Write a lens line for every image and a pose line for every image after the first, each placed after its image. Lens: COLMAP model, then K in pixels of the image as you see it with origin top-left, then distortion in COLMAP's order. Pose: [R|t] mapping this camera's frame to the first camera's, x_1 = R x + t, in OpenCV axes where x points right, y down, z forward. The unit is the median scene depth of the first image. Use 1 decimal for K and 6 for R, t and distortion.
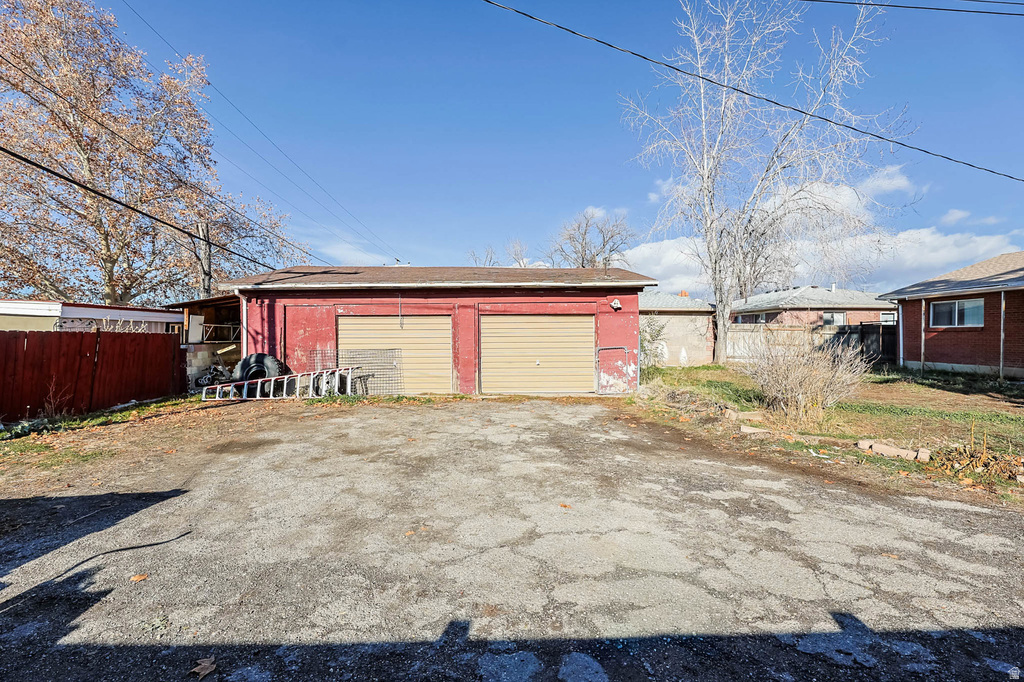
lens RADIAL K [[434.3, 0, 513.7], [0, 434.3, 338.6], [0, 0, 1]] dist [-0.003770, -0.002024]
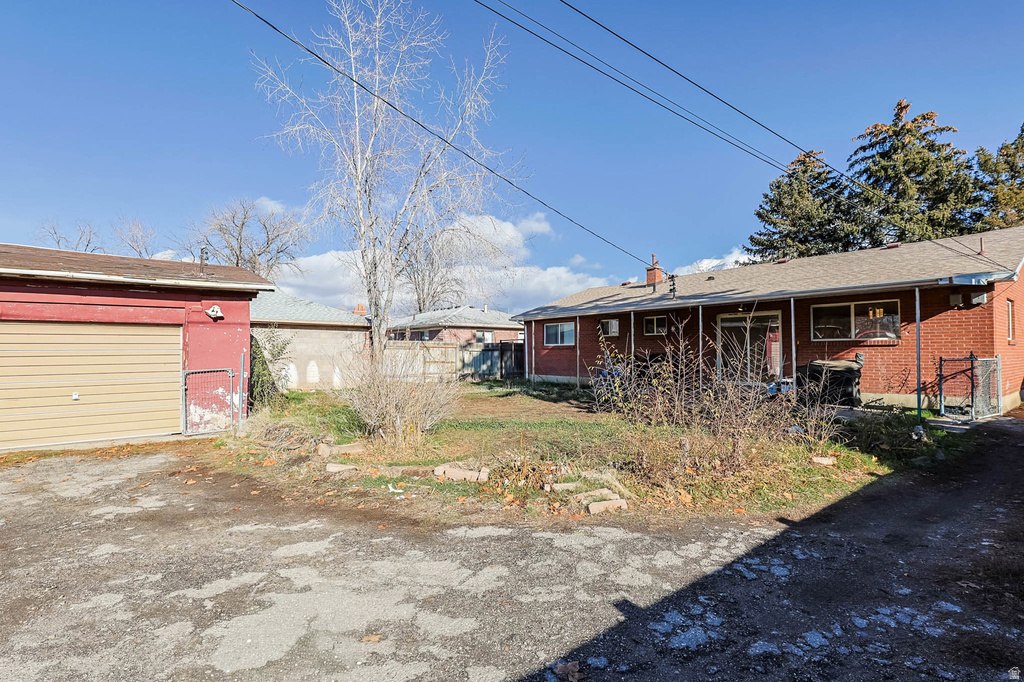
lens RADIAL K [[475.7, 0, 513.8], [0, 475.7, 337.4], [0, 0, 1]] dist [0.000378, -0.001323]
pose [[0.789132, 0.016285, 0.614008, 0.135133], [0.008221, 0.999279, -0.037069, -0.000905], [-0.614168, 0.034300, 0.788429, 0.037833]]
